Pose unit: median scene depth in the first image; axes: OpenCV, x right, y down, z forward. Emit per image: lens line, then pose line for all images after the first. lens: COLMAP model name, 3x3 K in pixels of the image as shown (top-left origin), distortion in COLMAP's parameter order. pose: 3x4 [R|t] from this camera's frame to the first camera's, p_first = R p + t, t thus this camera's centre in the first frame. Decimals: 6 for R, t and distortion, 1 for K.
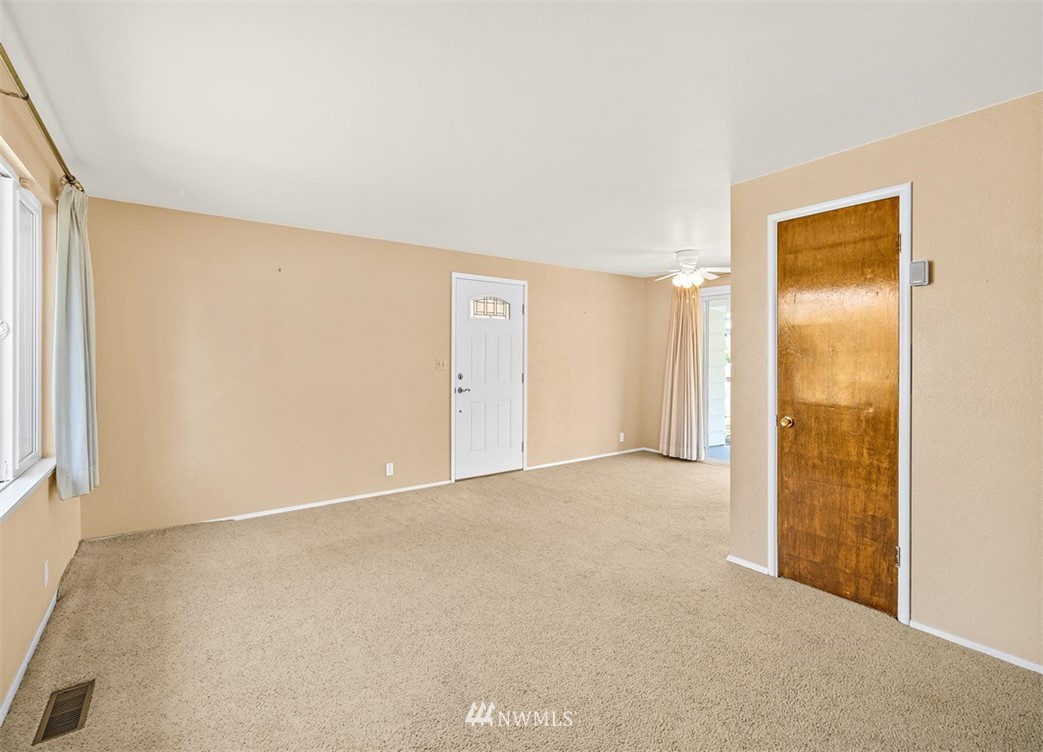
lens RADIAL K [[483.9, 0, 519.4], [0, 483.9, 361.7], [0, 0, 1]] dist [0.001791, 0.000142]
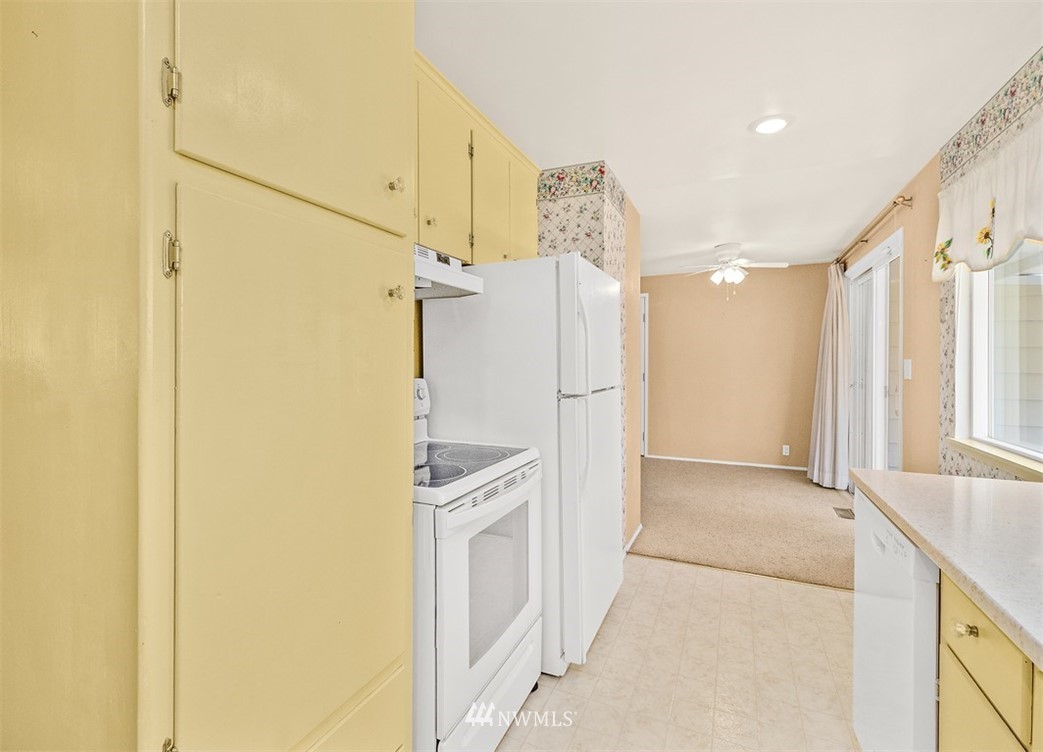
lens RADIAL K [[483.9, 0, 519.4], [0, 483.9, 361.7], [0, 0, 1]] dist [0.001791, 0.000142]
pose [[0.489611, -0.000497, -0.871941, 1.819803], [-0.007619, 0.999959, -0.004848, 0.008970], [0.871908, 0.009017, 0.489587, 0.364019]]
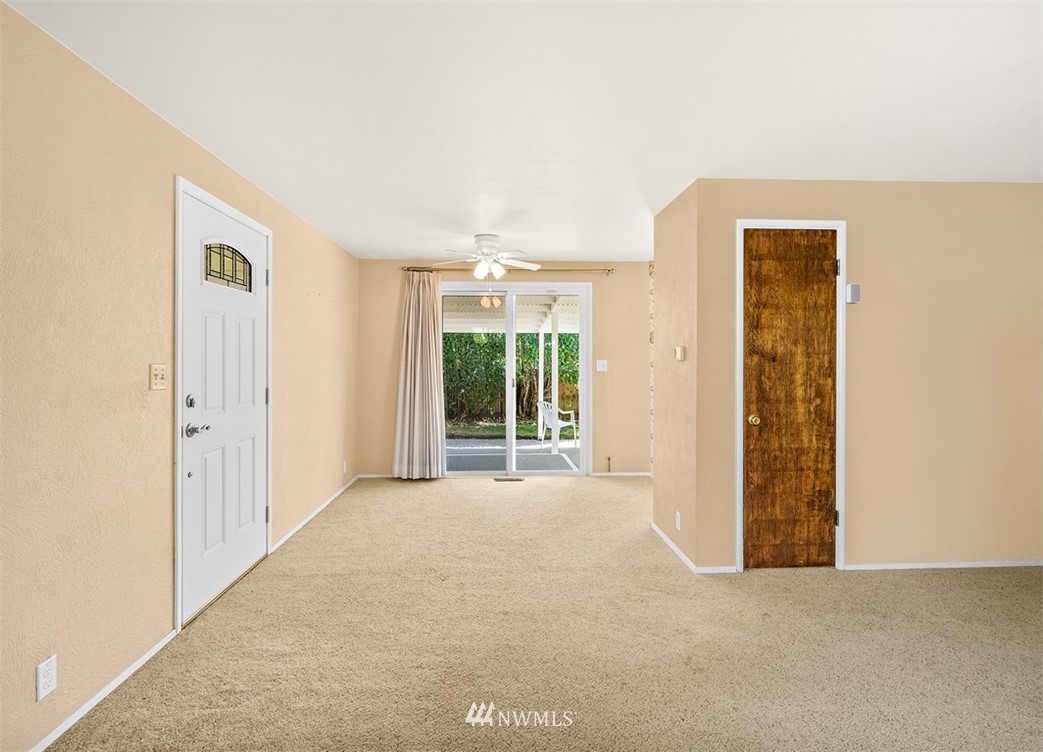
lens RADIAL K [[483.9, 0, 519.4], [0, 483.9, 361.7], [0, 0, 1]] dist [0.001791, 0.000142]
pose [[0.556088, -0.007327, 0.831091, -0.636274], [0.009984, 0.999948, 0.002135, -0.011122], [-0.831063, 0.007110, 0.556132, 0.881119]]
